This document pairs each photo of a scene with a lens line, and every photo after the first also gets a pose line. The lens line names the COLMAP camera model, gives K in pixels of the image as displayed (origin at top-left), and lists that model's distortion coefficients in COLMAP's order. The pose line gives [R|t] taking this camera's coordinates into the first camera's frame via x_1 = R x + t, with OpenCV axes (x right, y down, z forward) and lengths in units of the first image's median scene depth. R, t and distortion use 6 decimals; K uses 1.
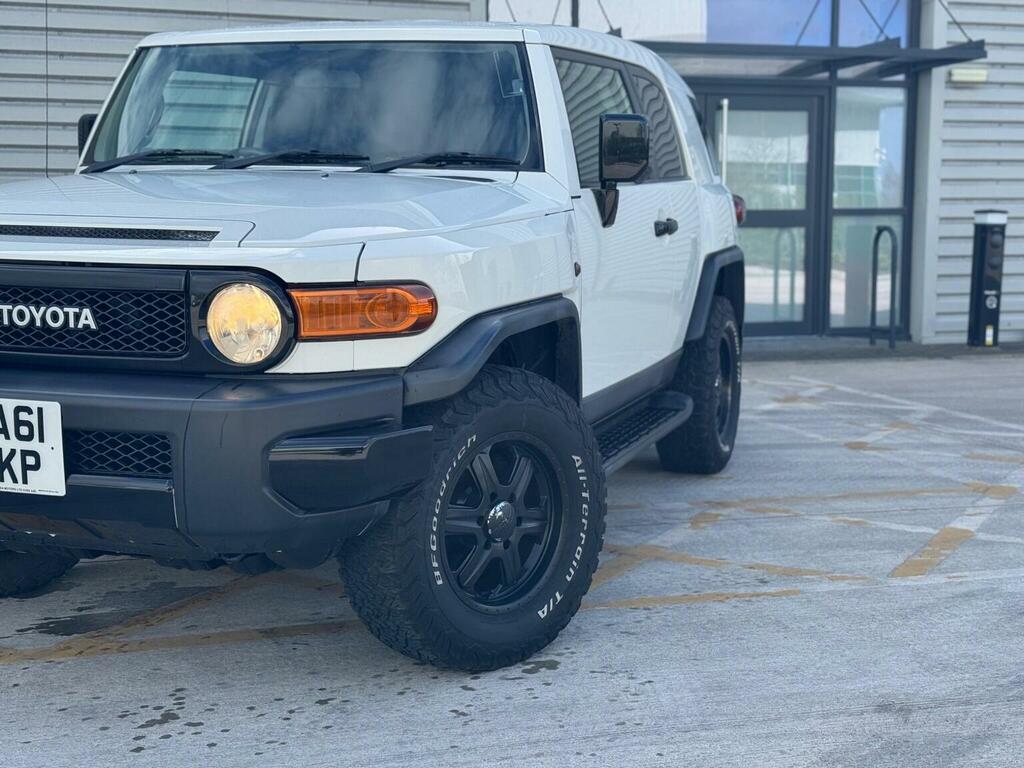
lens RADIAL K [[1435.0, 0, 524.4], [0, 1435.0, 398.8], [0, 0, 1]] dist [0.119574, 0.000000]
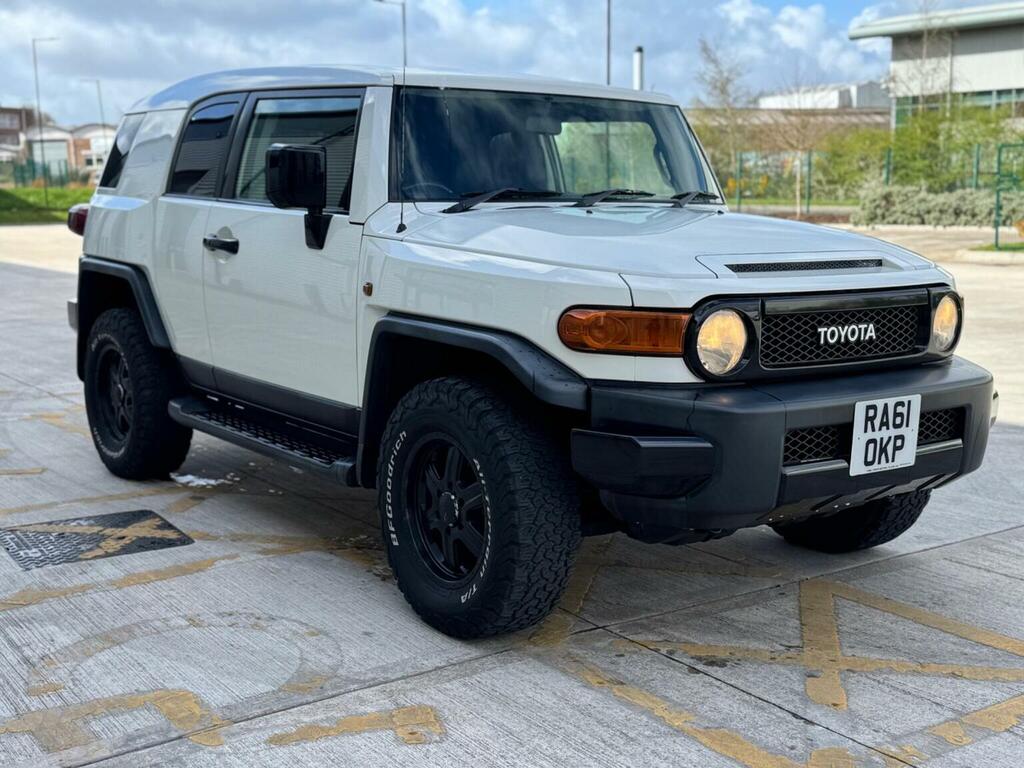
lens RADIAL K [[1435.0, 0, 521.0], [0, 1435.0, 432.6], [0, 0, 1]] dist [0.119574, 0.000000]
pose [[0.538785, -0.145369, 0.829806, -1.525155], [0.110316, 0.988692, 0.101577, -0.129400], [-0.835189, 0.036813, 0.548729, 0.548068]]
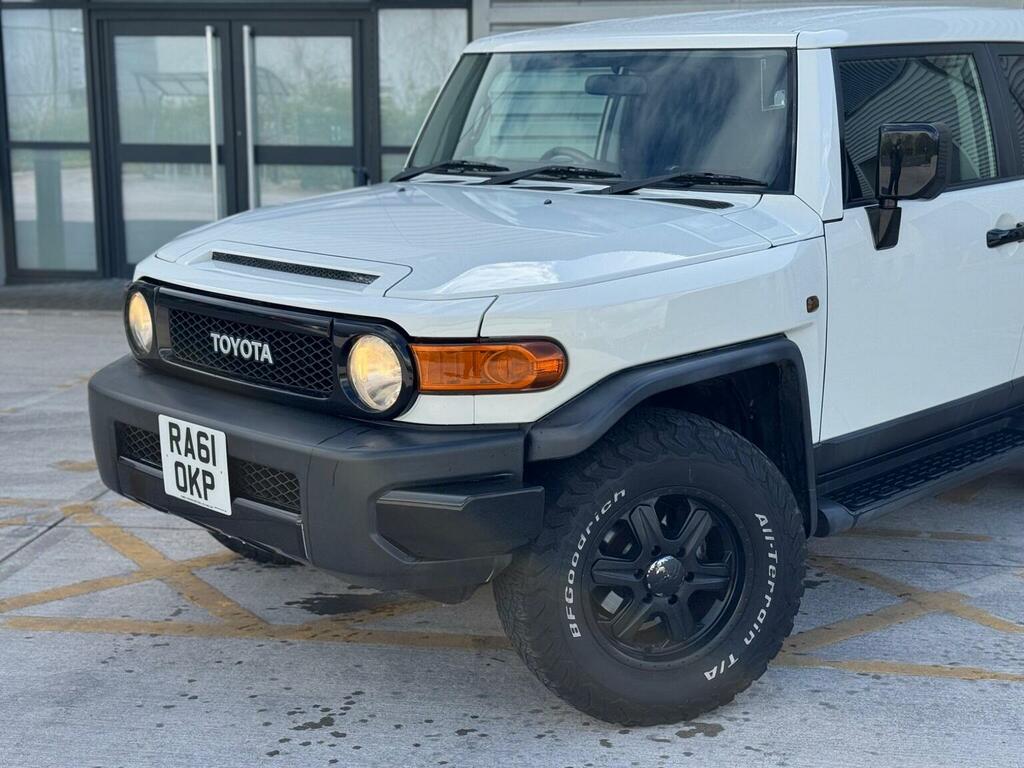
lens RADIAL K [[1435.0, 0, 501.7], [0, 1435.0, 400.4], [0, 0, 1]] dist [0.119574, 0.000000]
pose [[0.900811, 0.083486, -0.426109, 0.316036], [-0.052928, 0.995136, 0.083082, -0.117281], [0.430973, -0.052289, 0.900849, 0.098643]]
